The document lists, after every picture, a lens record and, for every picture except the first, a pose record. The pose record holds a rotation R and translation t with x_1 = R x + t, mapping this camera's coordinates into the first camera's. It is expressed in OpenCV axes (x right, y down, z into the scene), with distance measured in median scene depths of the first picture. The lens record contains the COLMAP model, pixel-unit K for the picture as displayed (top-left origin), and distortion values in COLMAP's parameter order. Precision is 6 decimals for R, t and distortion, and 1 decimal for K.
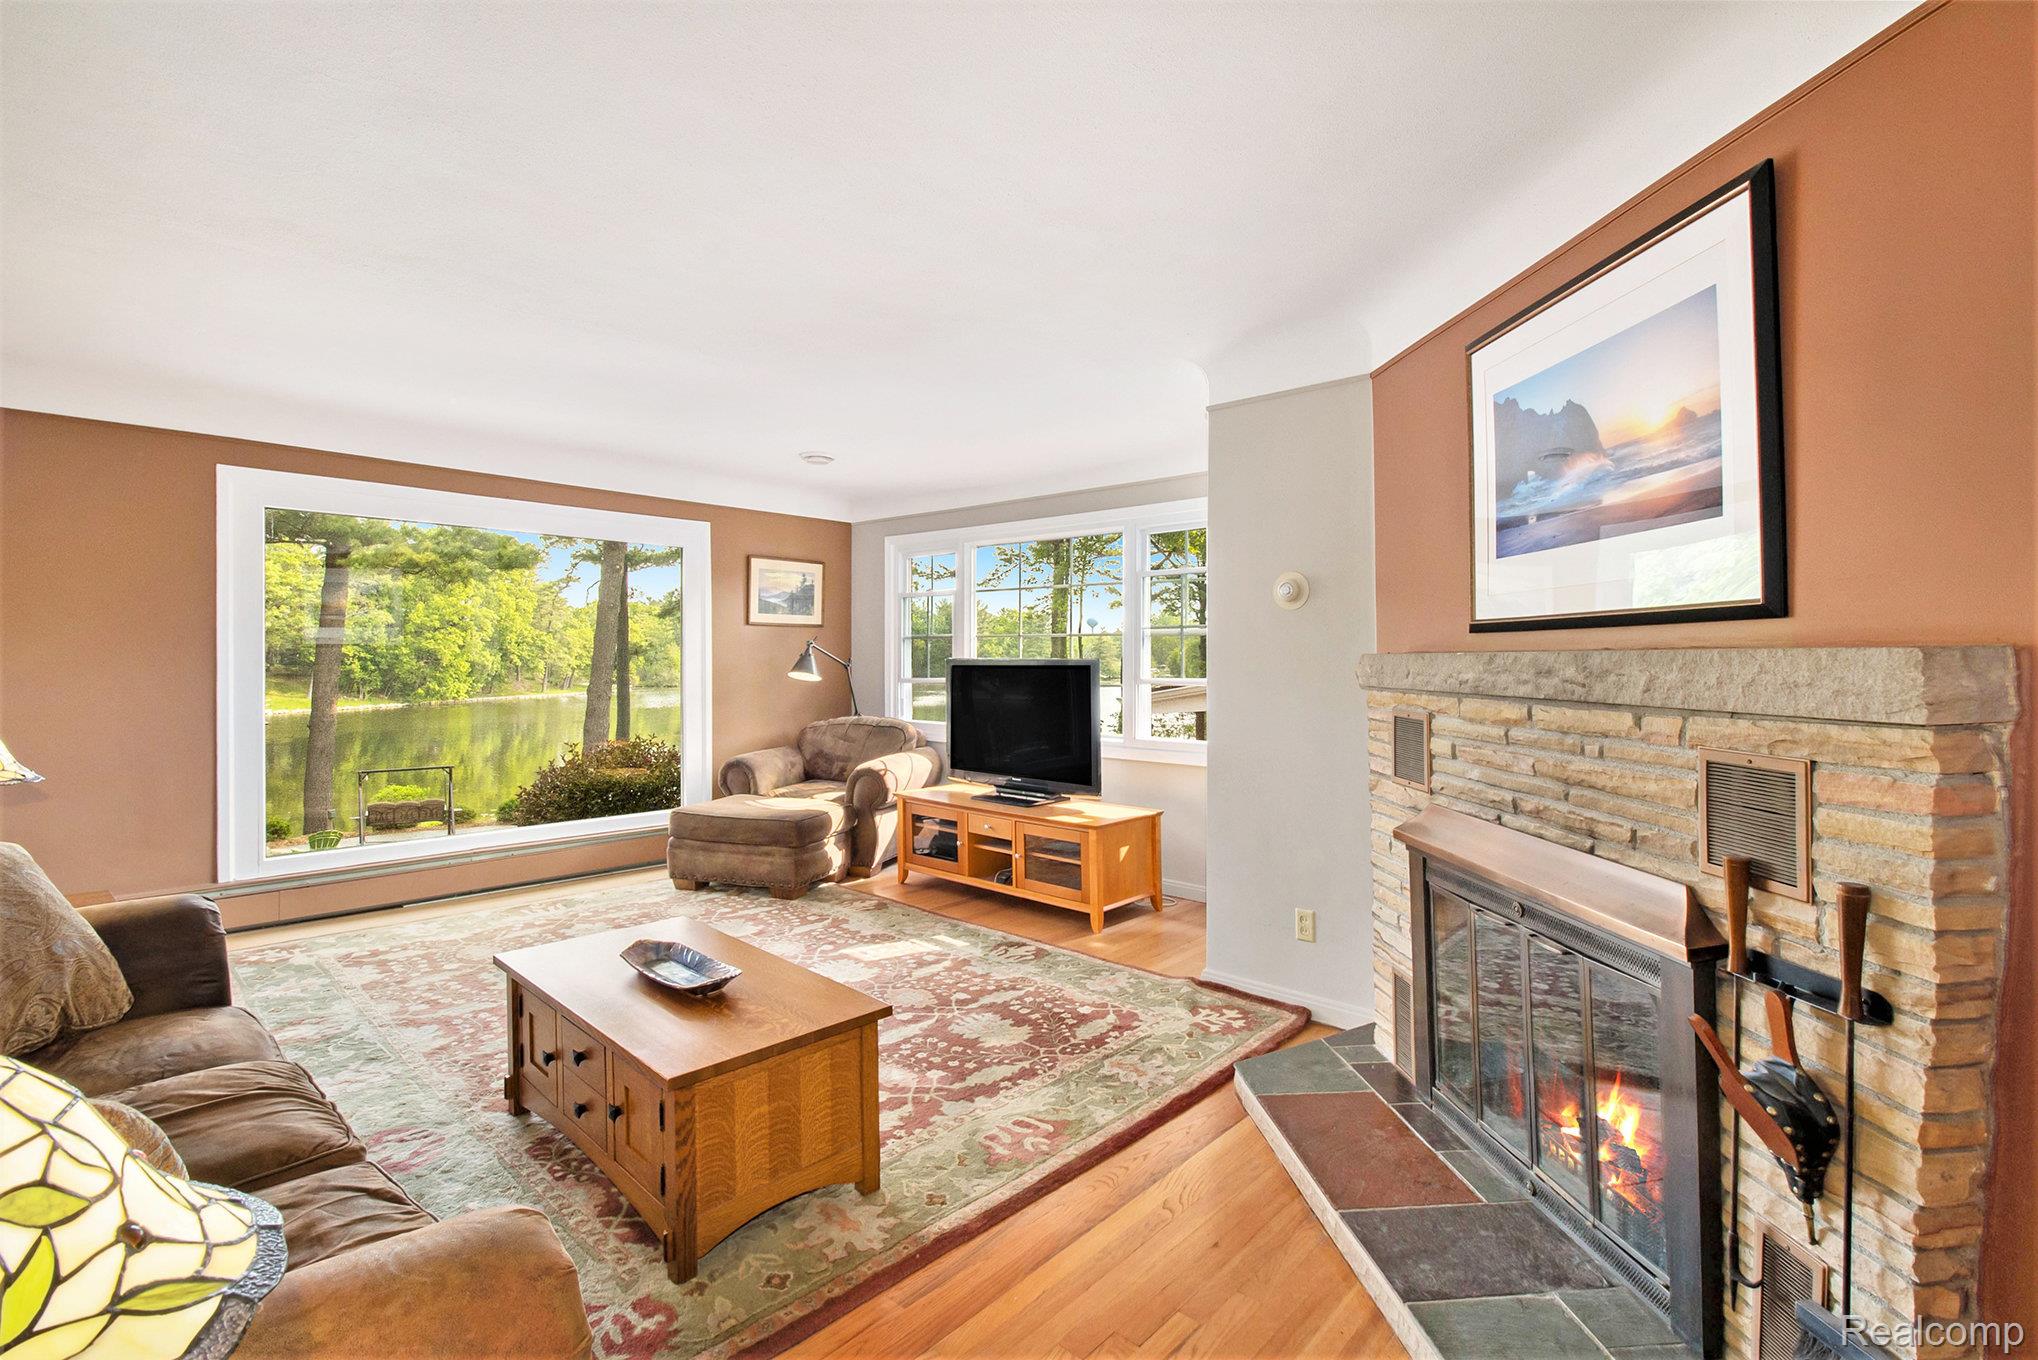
lens RADIAL K [[950.5, 0, 1011.6], [0, 950.5, 652.4], [0, 0, 1]] dist [0.003937, -0.015448]
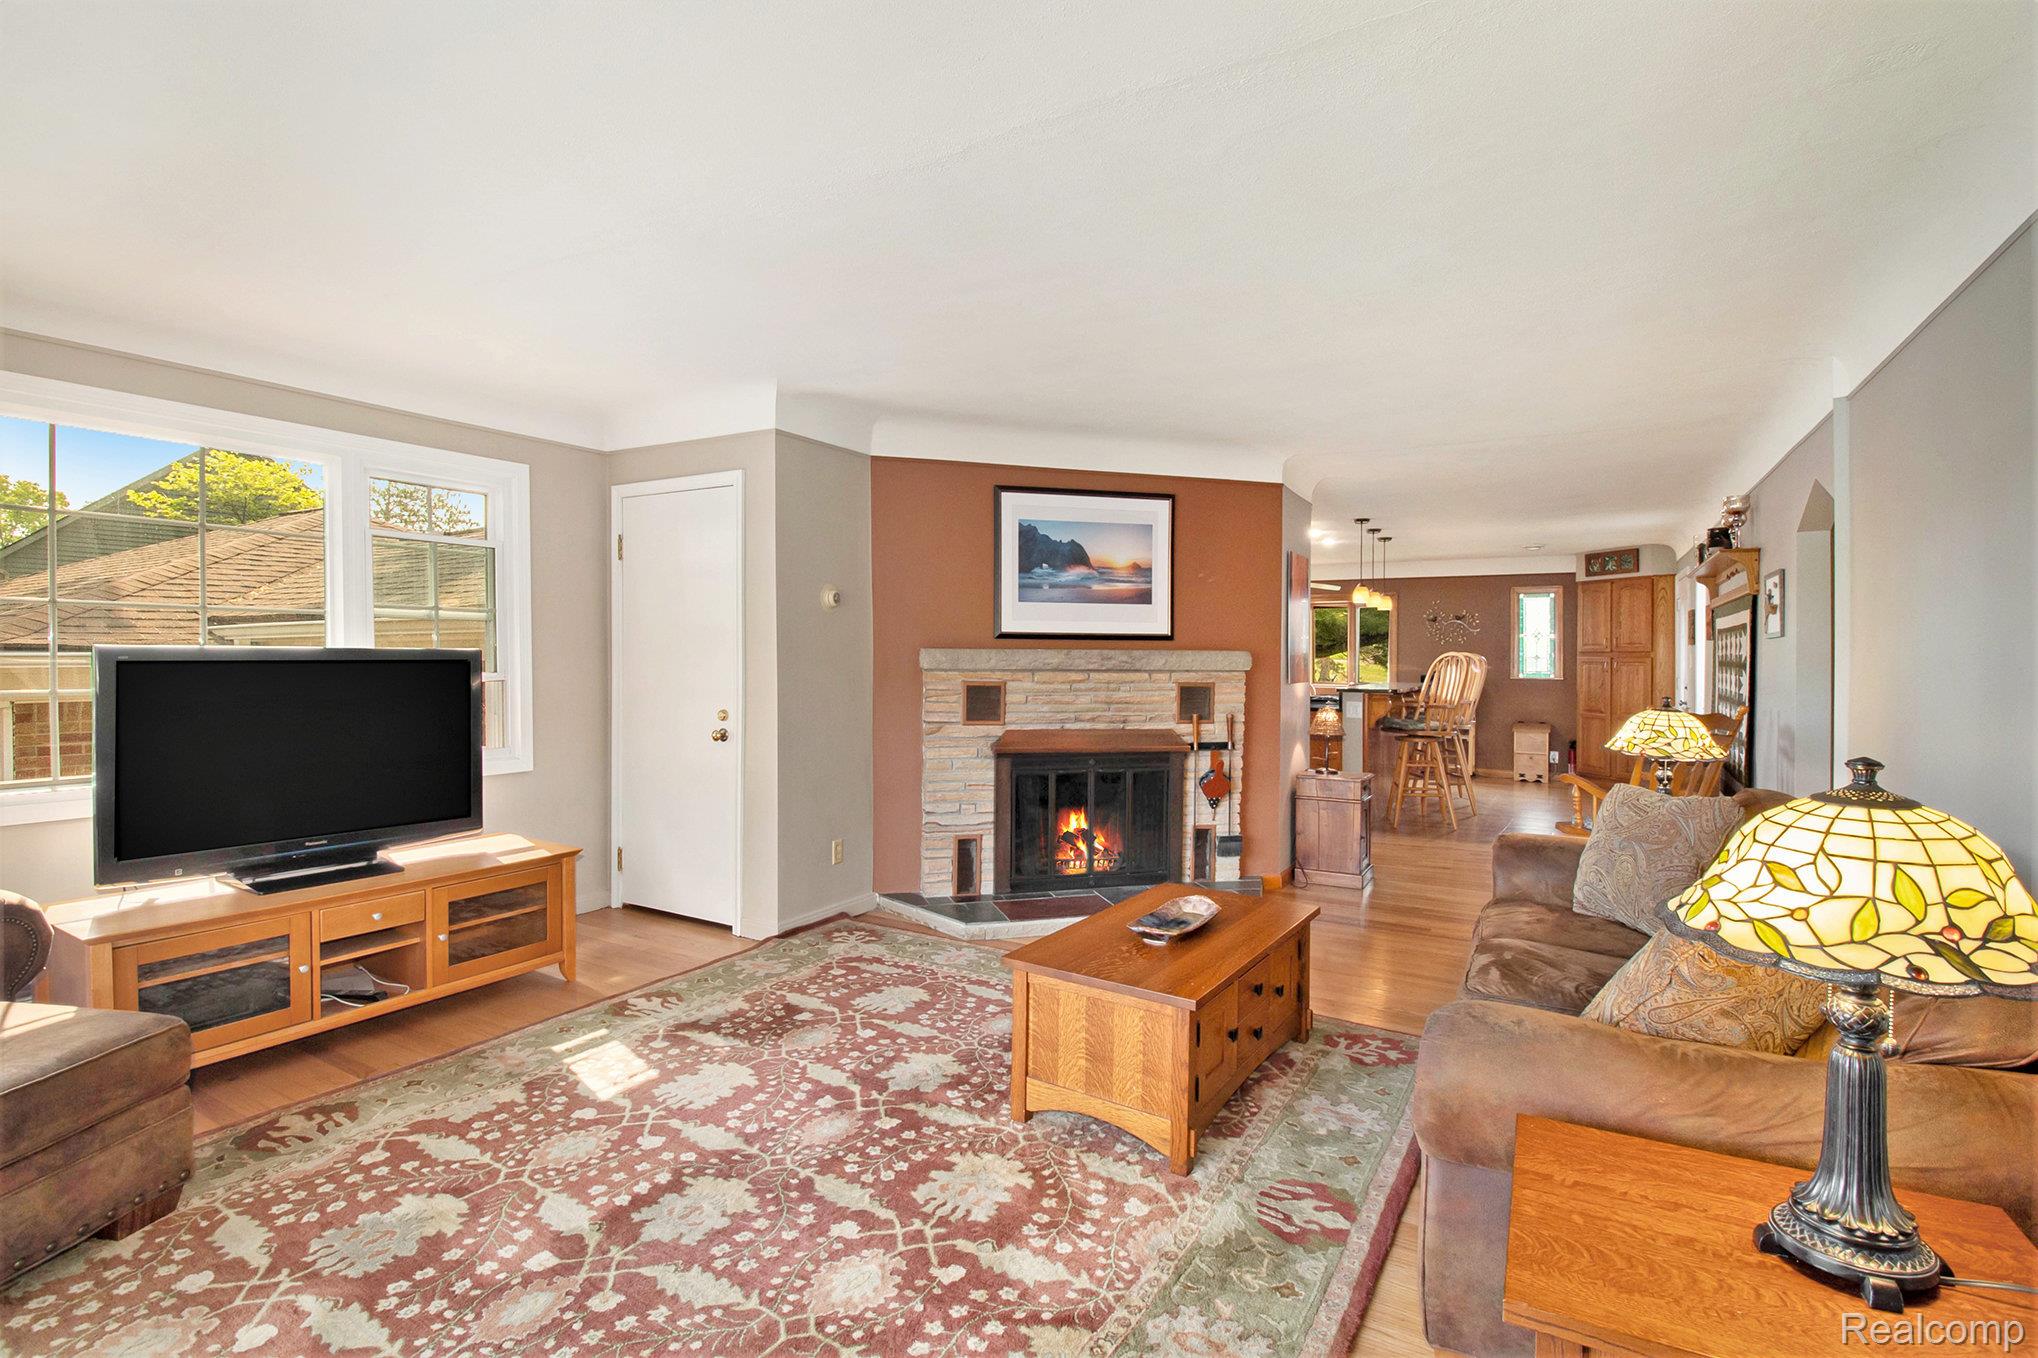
lens RADIAL K [[950.5, 0, 1011.6], [0, 950.5, 651.4], [0, 0, 1]] dist [0.003937, -0.015448]
pose [[-0.209104, 0.008240, 0.977859, -1.188868], [-0.008802, 0.999908, -0.010308, 0.020519], [-0.977854, -0.010762, -0.209012, 1.194775]]
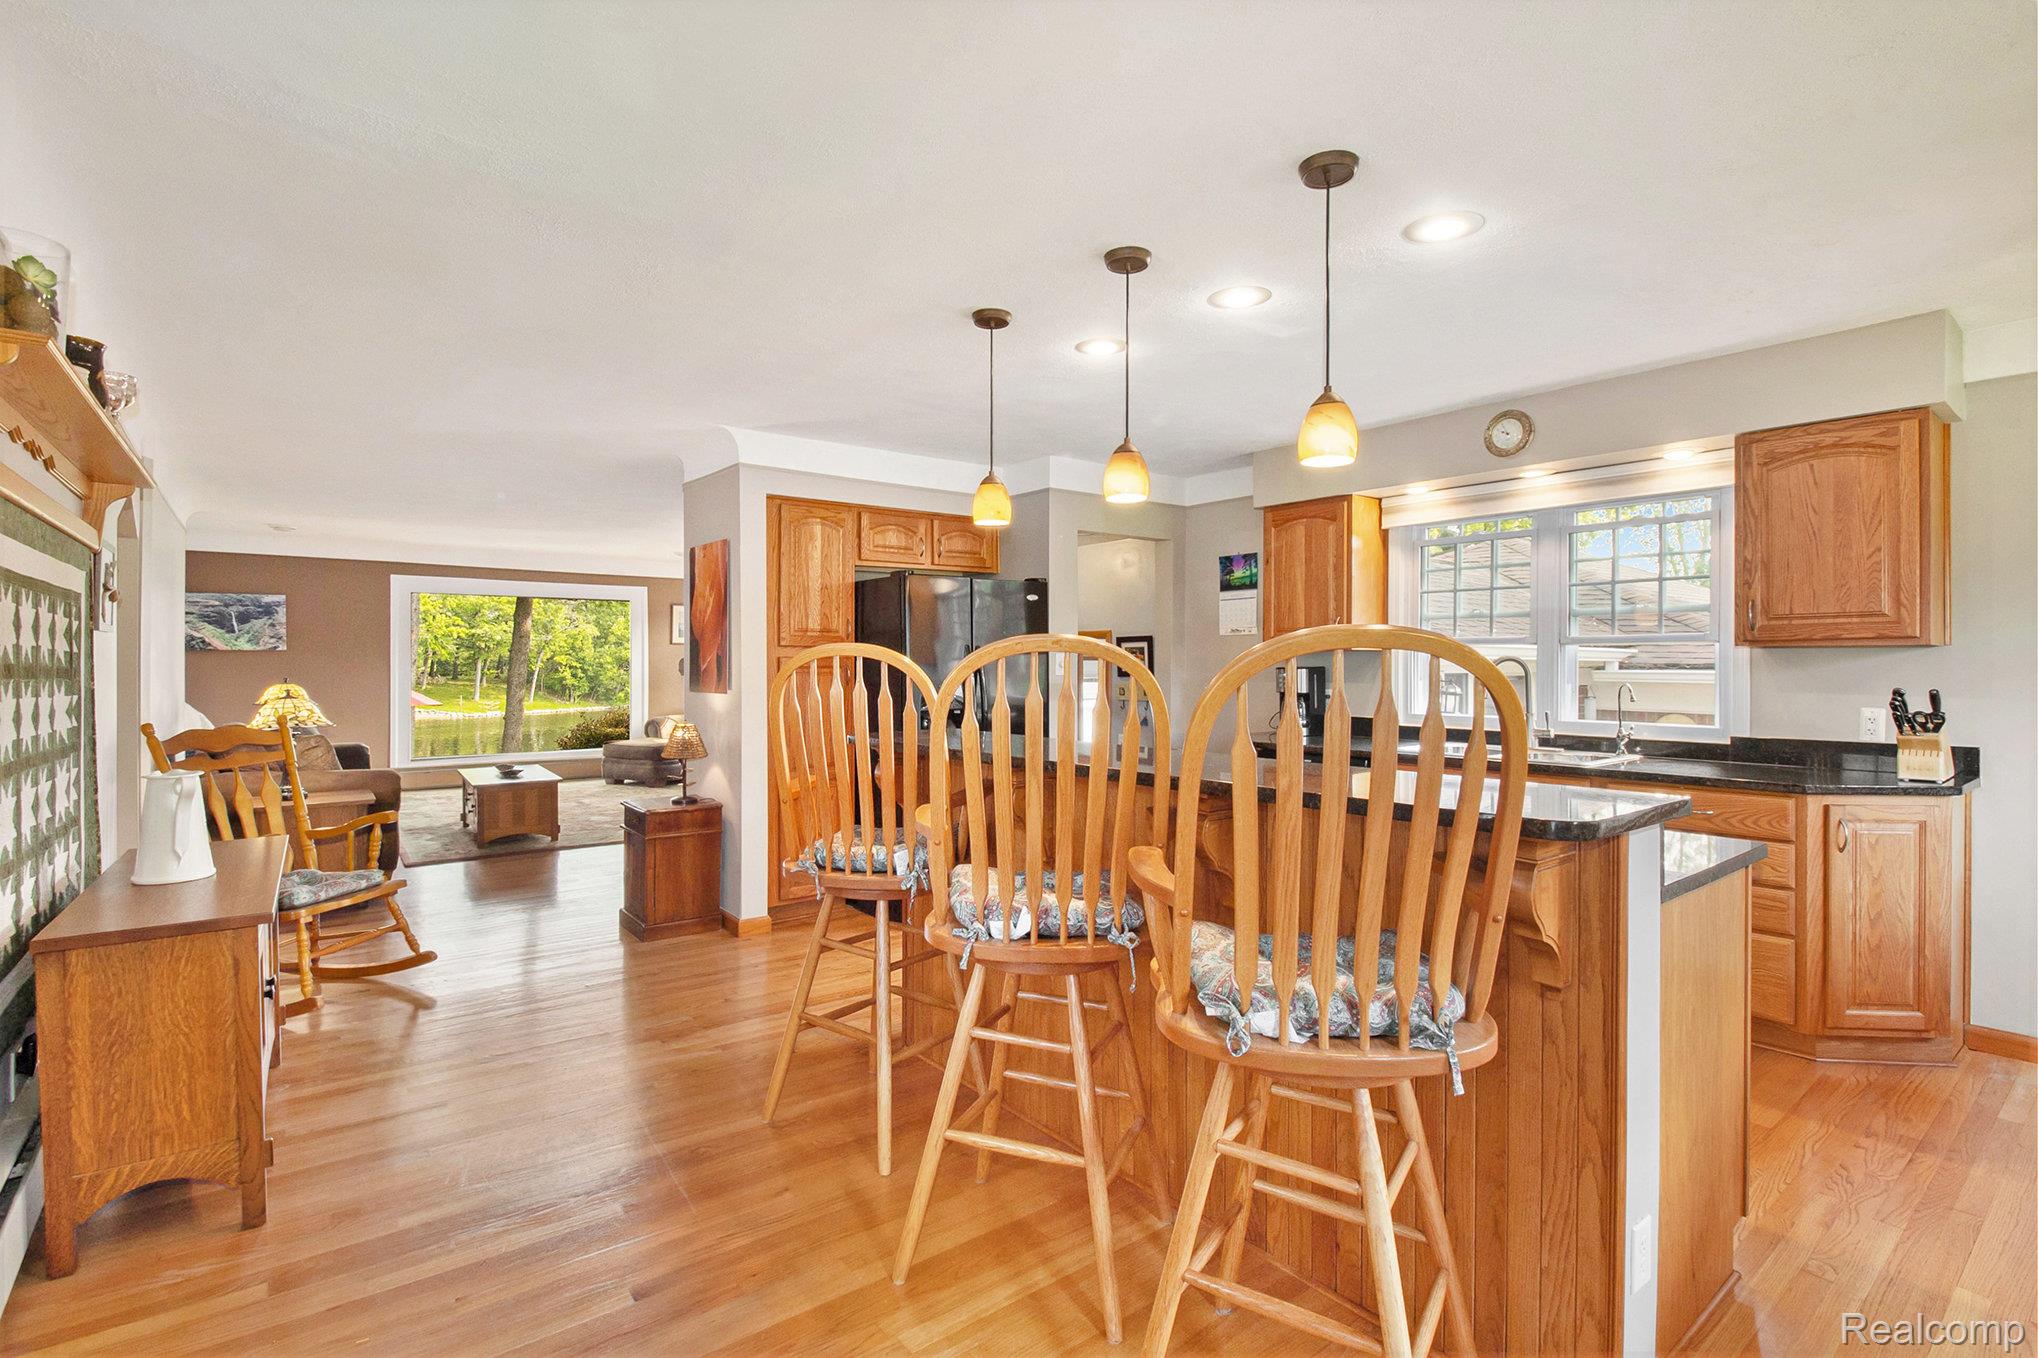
lens RADIAL K [[950.5, 0, 1011.6], [0, 950.5, 651.4], [0, 0, 1]] dist [0.003937, -0.015448]
pose [[0.984807, -0.001243, -0.173647, 1.386743], [-0.000639, 0.999942, -0.010783, 0.006034], [0.173650, 0.010730, 0.984749, -1.321459]]
